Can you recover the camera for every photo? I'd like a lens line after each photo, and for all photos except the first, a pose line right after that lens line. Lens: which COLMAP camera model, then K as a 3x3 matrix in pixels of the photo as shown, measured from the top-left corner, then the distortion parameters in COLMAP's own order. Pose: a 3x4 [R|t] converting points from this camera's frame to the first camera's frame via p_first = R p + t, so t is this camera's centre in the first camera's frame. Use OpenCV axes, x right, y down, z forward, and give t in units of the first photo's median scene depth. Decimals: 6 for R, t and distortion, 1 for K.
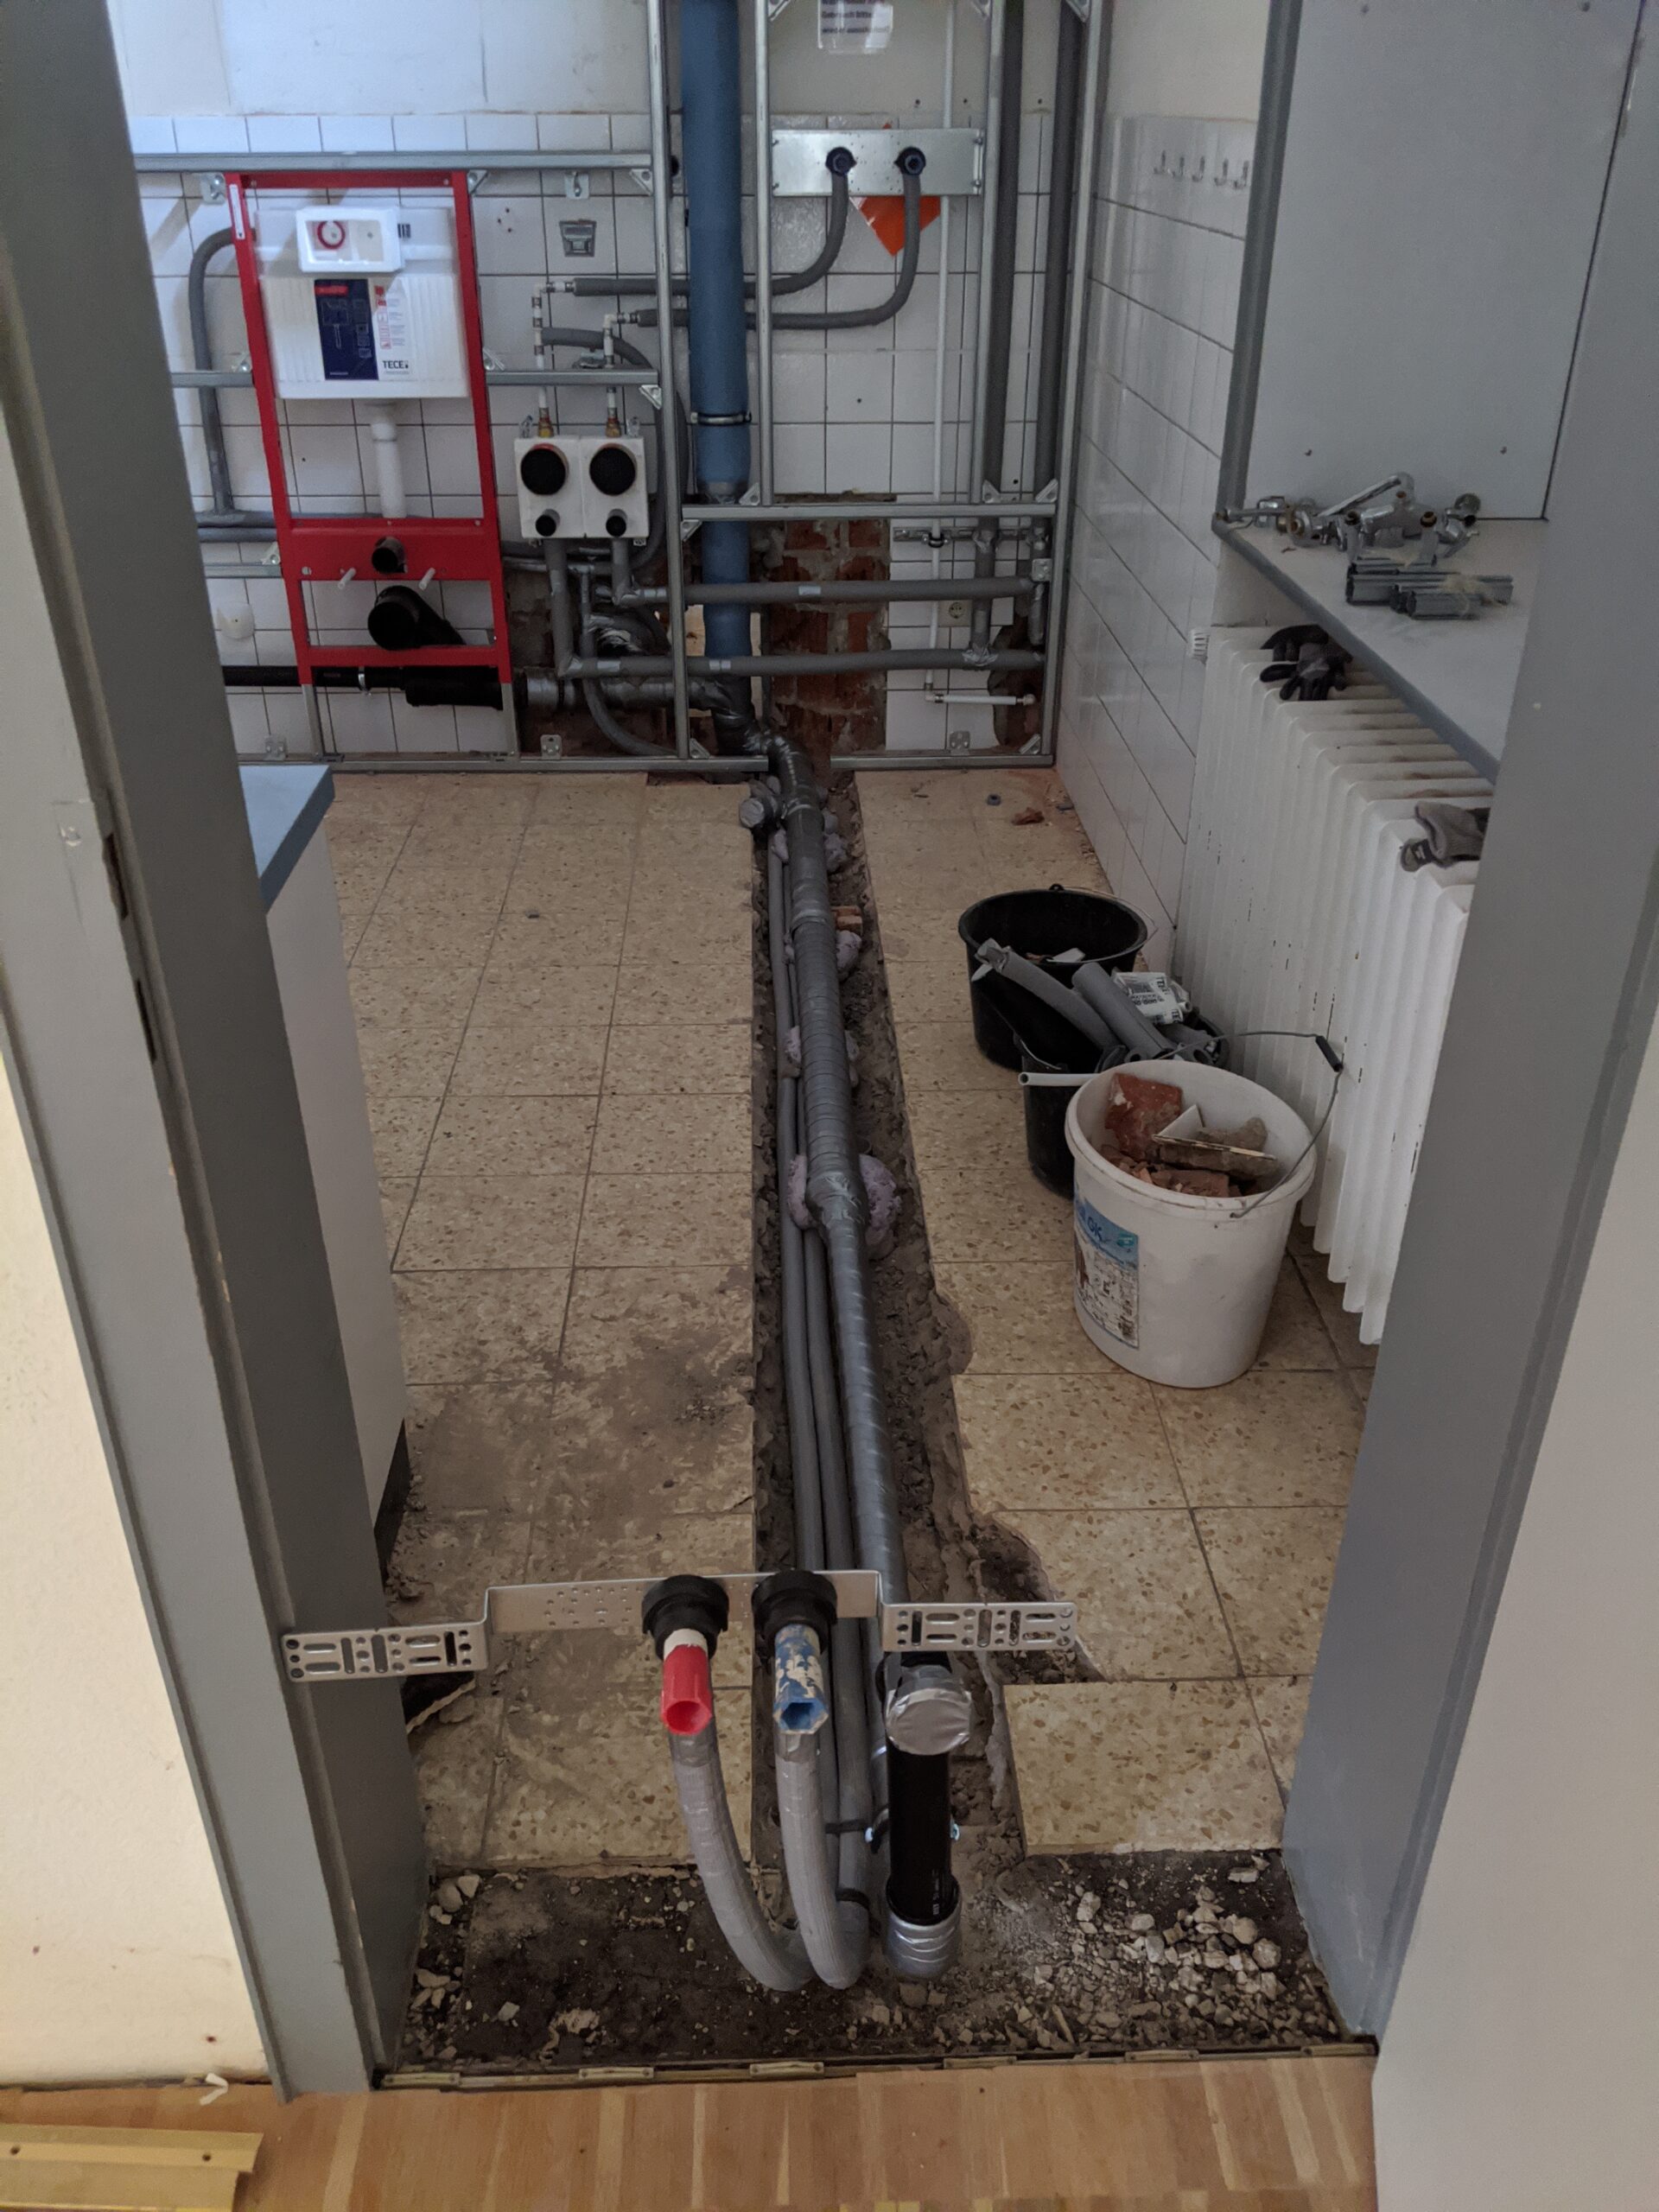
lens RADIAL K [[1756.1, 0, 808.1], [0, 1756.1, 1123.8], [0, 0, 1]] dist [0.108431, -0.197666]
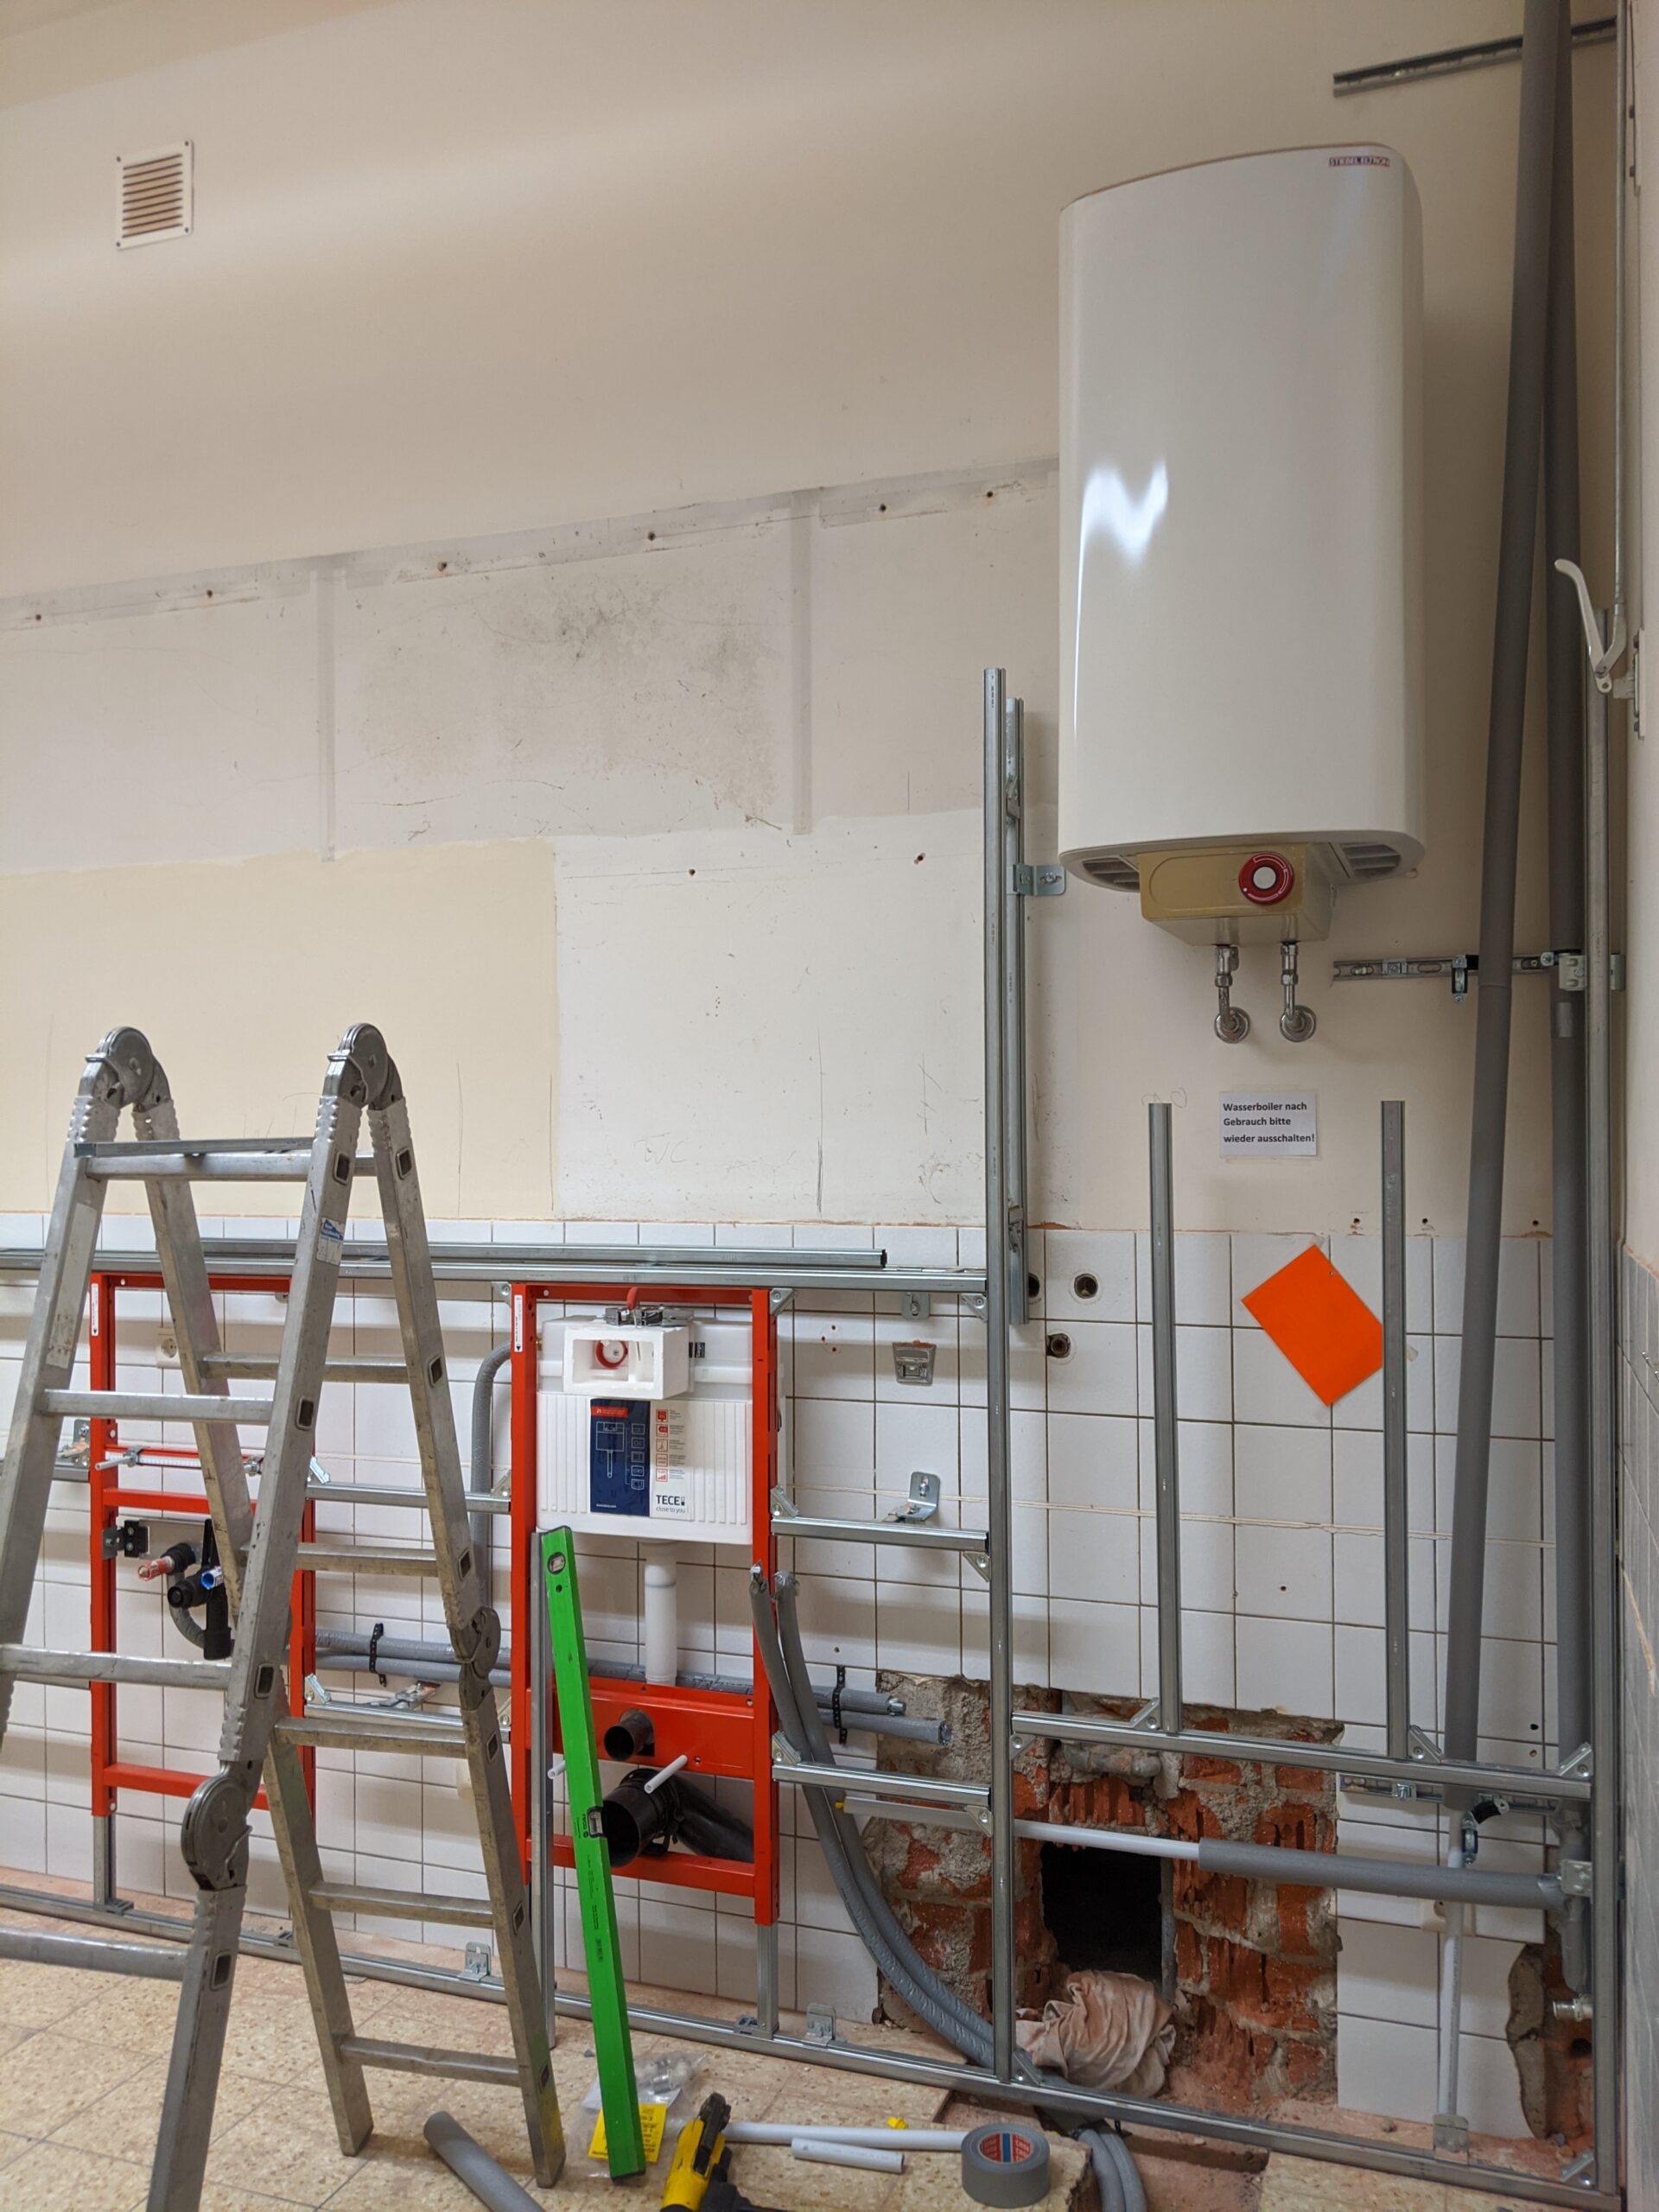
lens RADIAL K [[1756.1, 0, 808.1], [0, 1756.1, 1123.8], [0, 0, 1]] dist [0.108431, -0.197666]
pose [[0.928902, -0.003581, -0.370309, 0.165484], [-0.181811, 0.866738, -0.464446, -0.296529], [0.322625, 0.498751, 0.804463, 0.408970]]
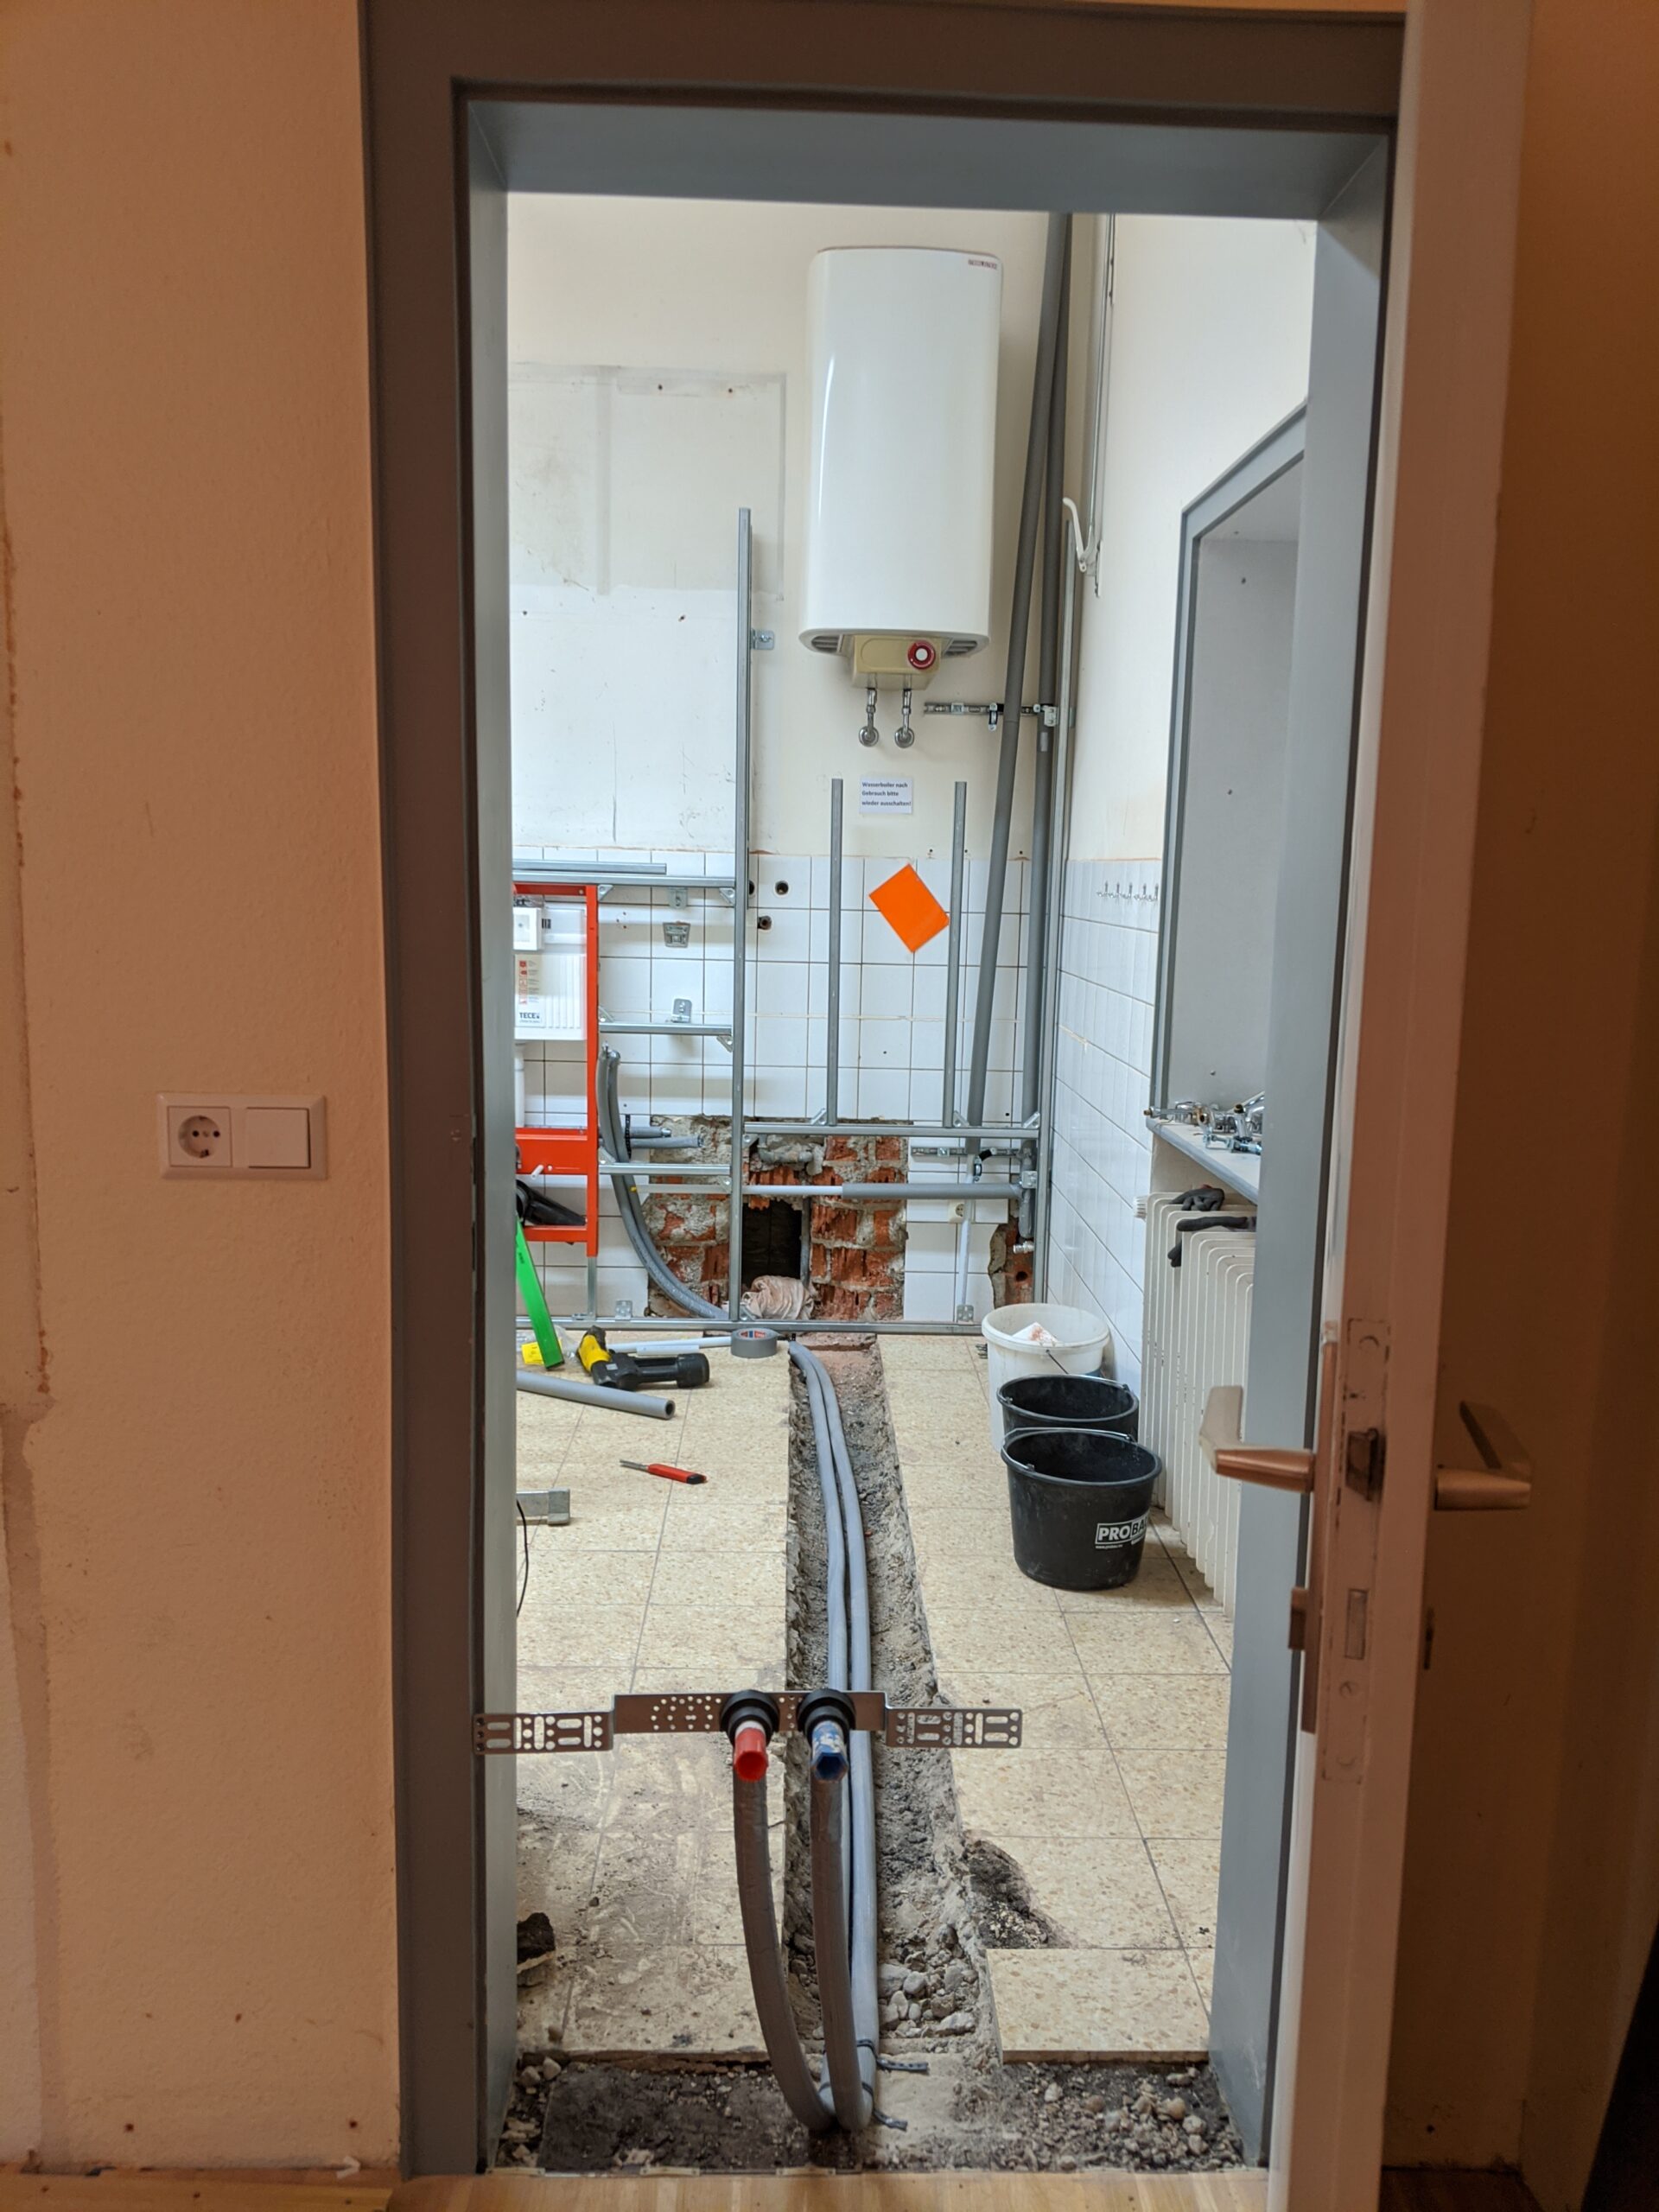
lens RADIAL K [[1756.1, 0, 808.1], [0, 1756.1, 1123.8], [0, 0, 1]] dist [0.108431, -0.197666]
pose [[0.999407, 0.030236, -0.016481, -0.006650], [-0.034196, 0.927837, -0.371415, 0.168931], [0.004062, 0.371758, 0.928321, -0.237896]]
